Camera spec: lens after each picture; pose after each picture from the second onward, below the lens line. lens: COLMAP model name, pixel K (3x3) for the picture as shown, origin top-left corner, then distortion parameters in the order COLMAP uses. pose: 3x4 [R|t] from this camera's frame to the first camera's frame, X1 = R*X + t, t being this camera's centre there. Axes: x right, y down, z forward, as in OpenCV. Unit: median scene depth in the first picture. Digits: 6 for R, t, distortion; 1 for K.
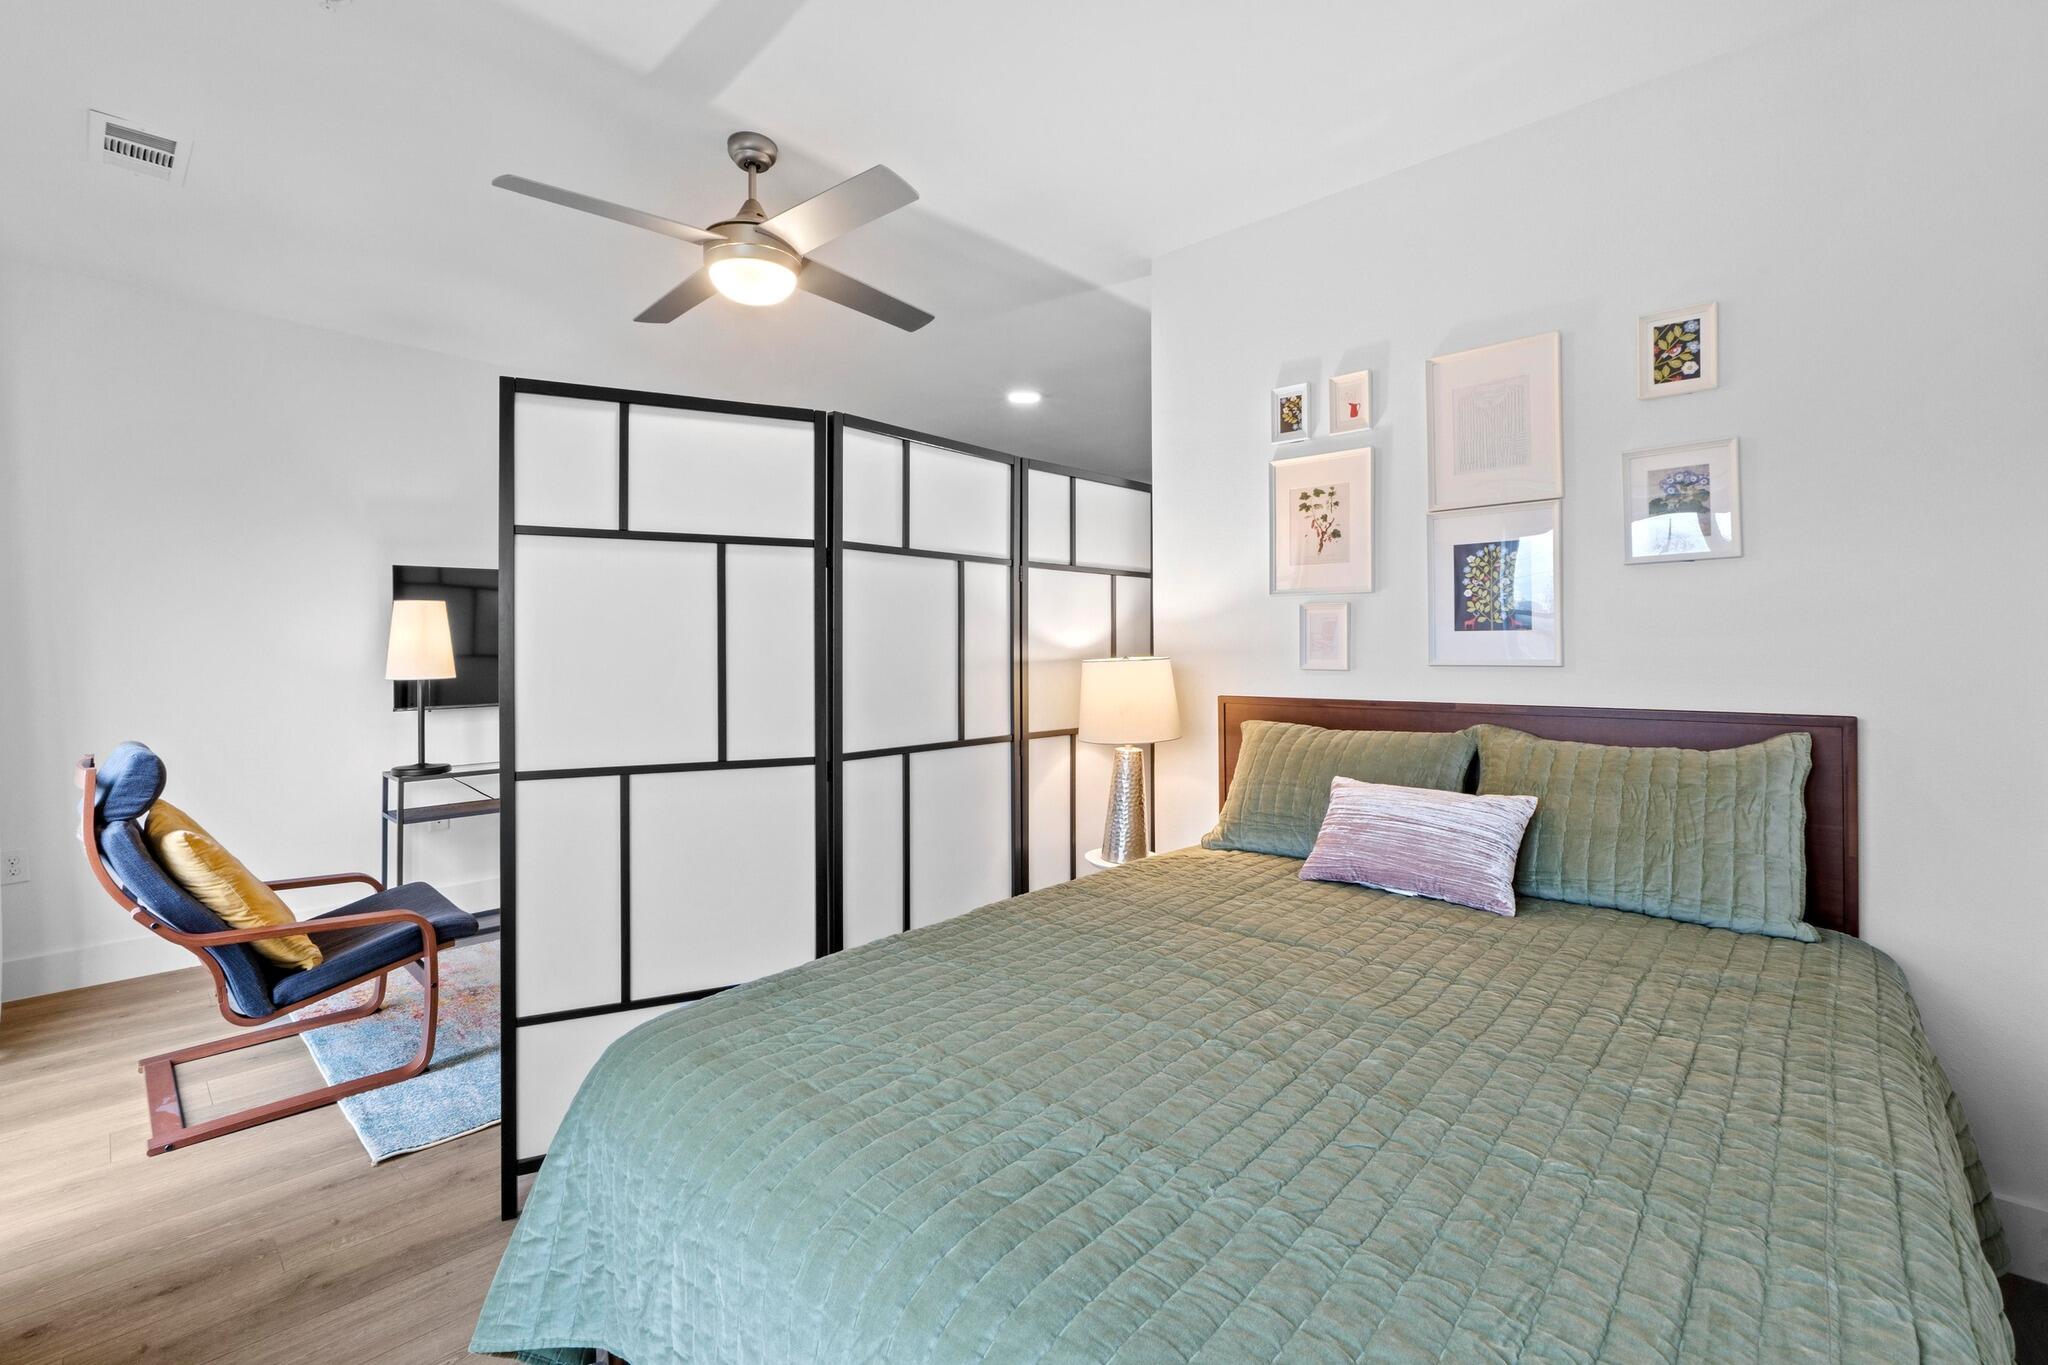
lens RADIAL K [[894.0, 0, 992.7], [0, 894.0, 661.8], [0, 0, 1]] dist [-0.001518, -0.002103]
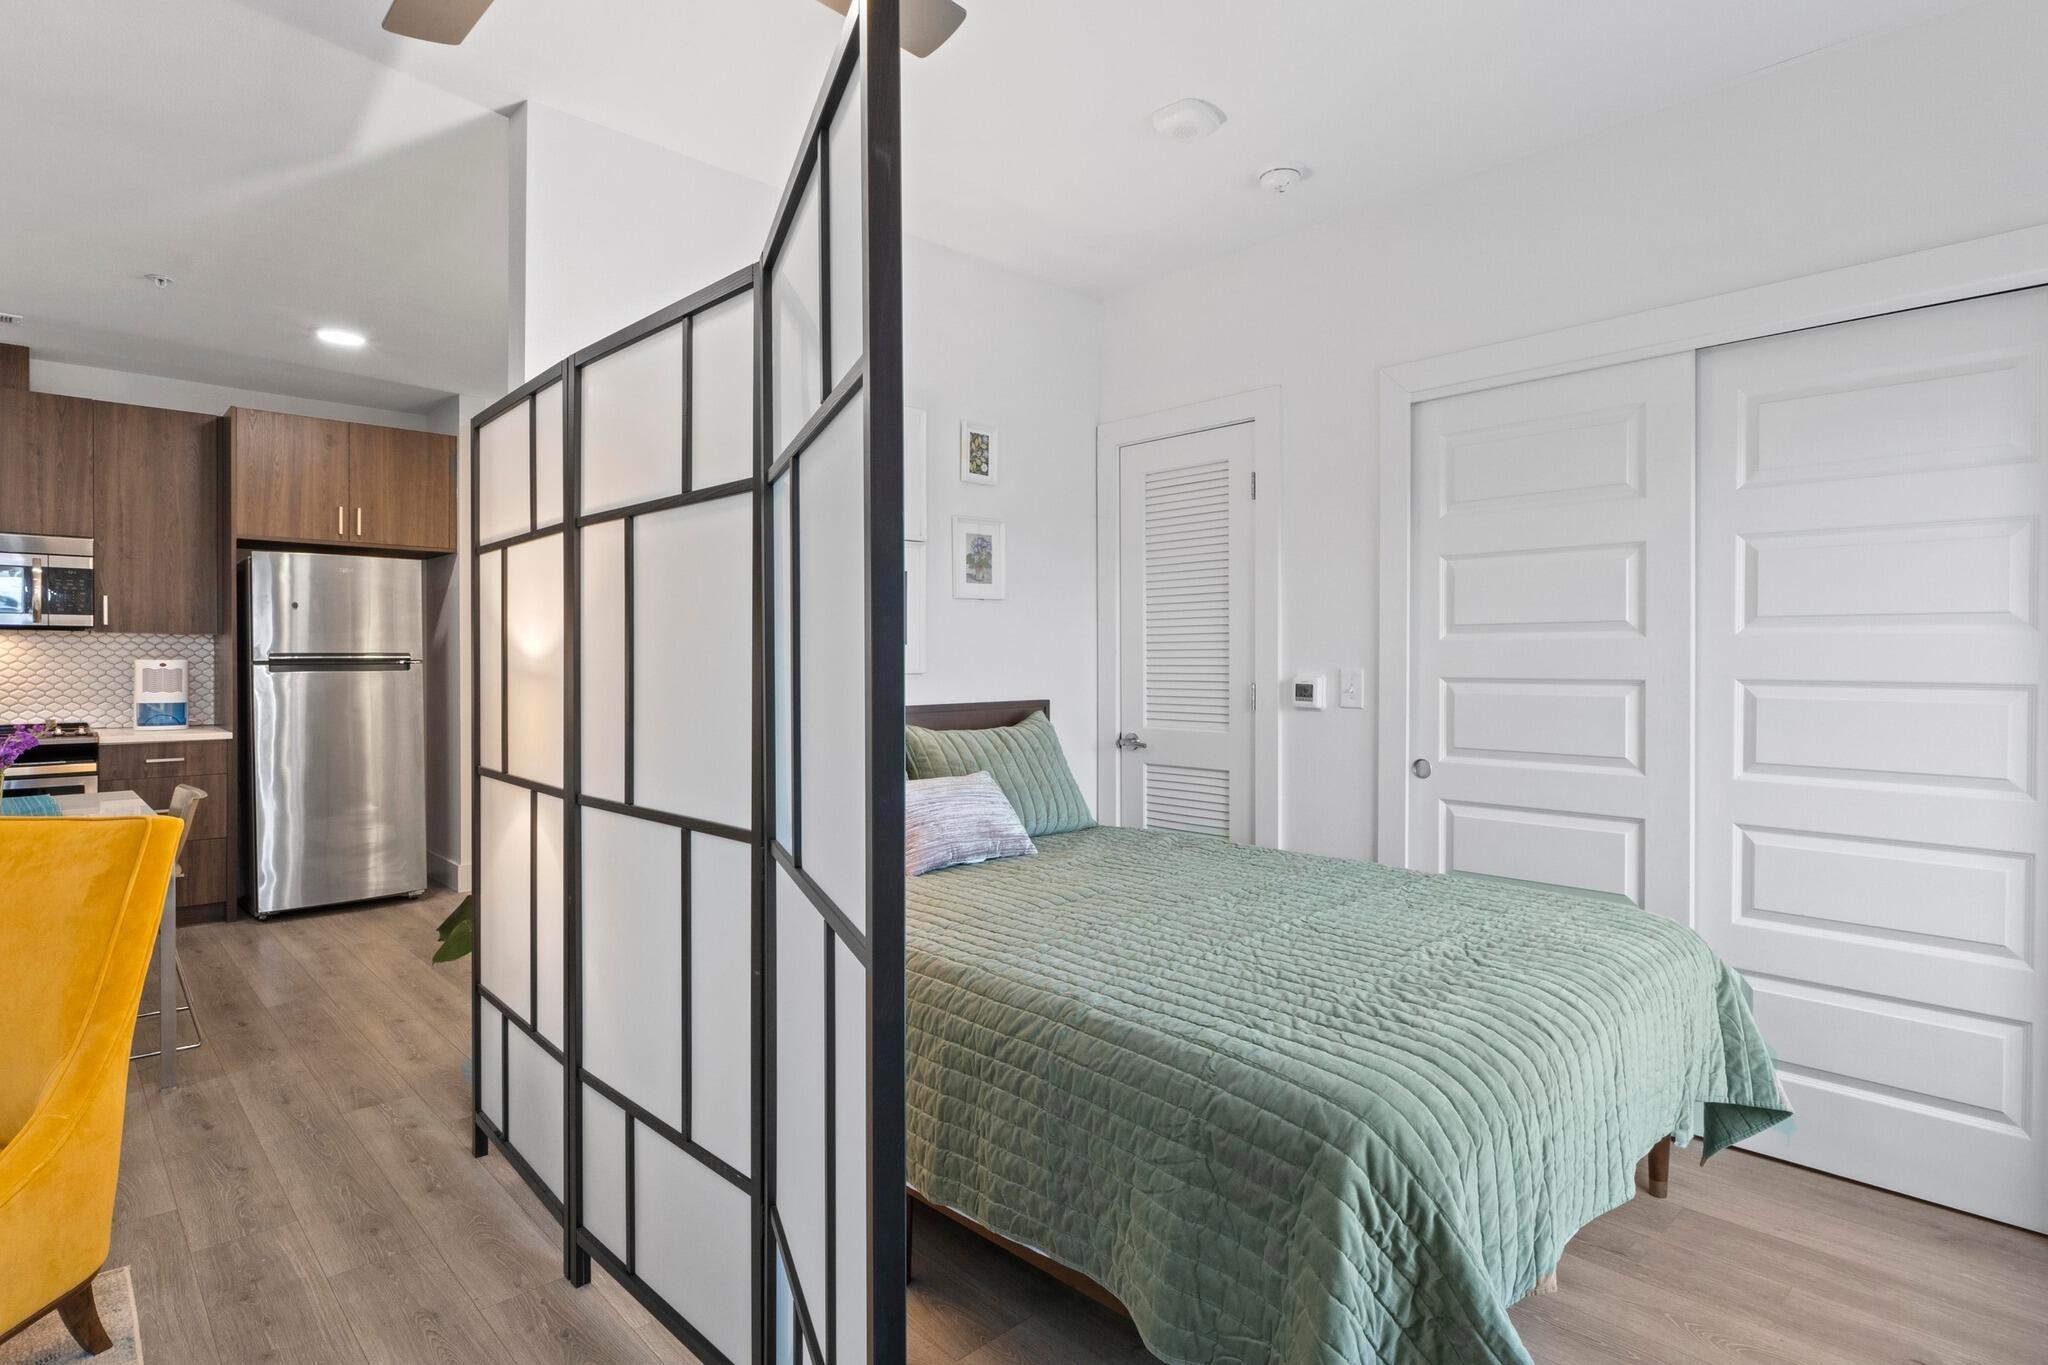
lens RADIAL K [[1067.5, 0, 1023.8], [0, 1067.5, 668.6], [0, 0, 1]] dist [-0.006090, 0.001429]
pose [[0.053807, -0.006042, 0.998533, -0.775168], [0.009142, 0.999943, 0.005558, -0.008457], [-0.998510, 0.008829, 0.053859, 0.684711]]
